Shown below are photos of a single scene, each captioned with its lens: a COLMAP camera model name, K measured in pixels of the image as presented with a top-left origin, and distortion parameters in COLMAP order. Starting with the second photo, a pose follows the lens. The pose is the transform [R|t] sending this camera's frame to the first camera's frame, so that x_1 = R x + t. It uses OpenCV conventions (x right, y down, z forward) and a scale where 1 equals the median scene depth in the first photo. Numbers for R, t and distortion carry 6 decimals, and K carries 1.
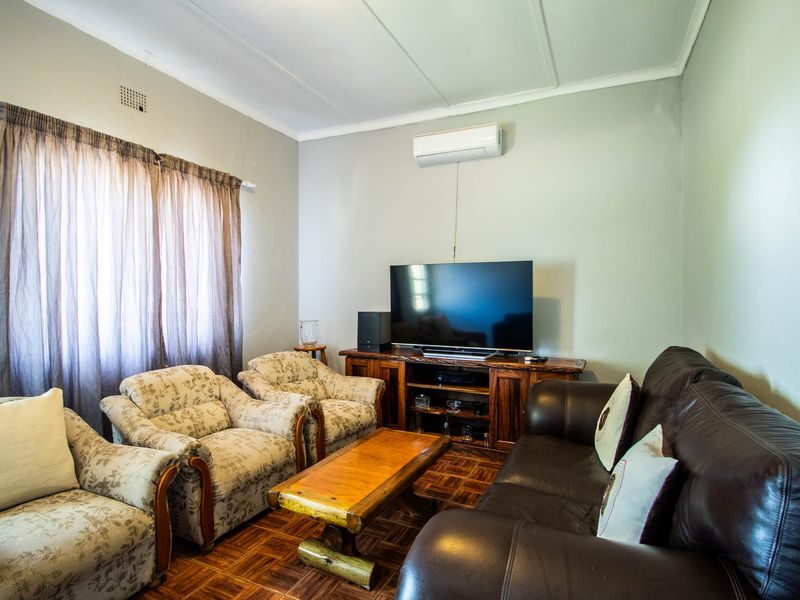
lens RADIAL K [[428.0, 0, 400.0], [0, 428.0, 300.0], [0, 0, 1]] dist [-0.003696, -0.001308]
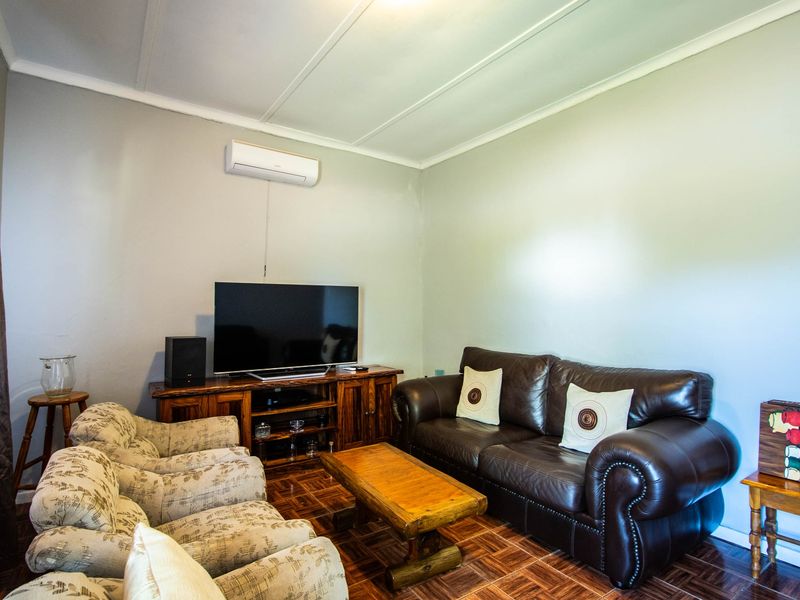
lens RADIAL K [[428.0, 0, 400.0], [0, 428.0, 300.0], [0, 0, 1]] dist [-0.003696, -0.001308]
pose [[0.500564, 0.017685, 0.865519, -0.634976], [0.009451, 0.999620, -0.025890, -0.020605], [-0.865648, 0.021139, 0.500207, 0.280715]]
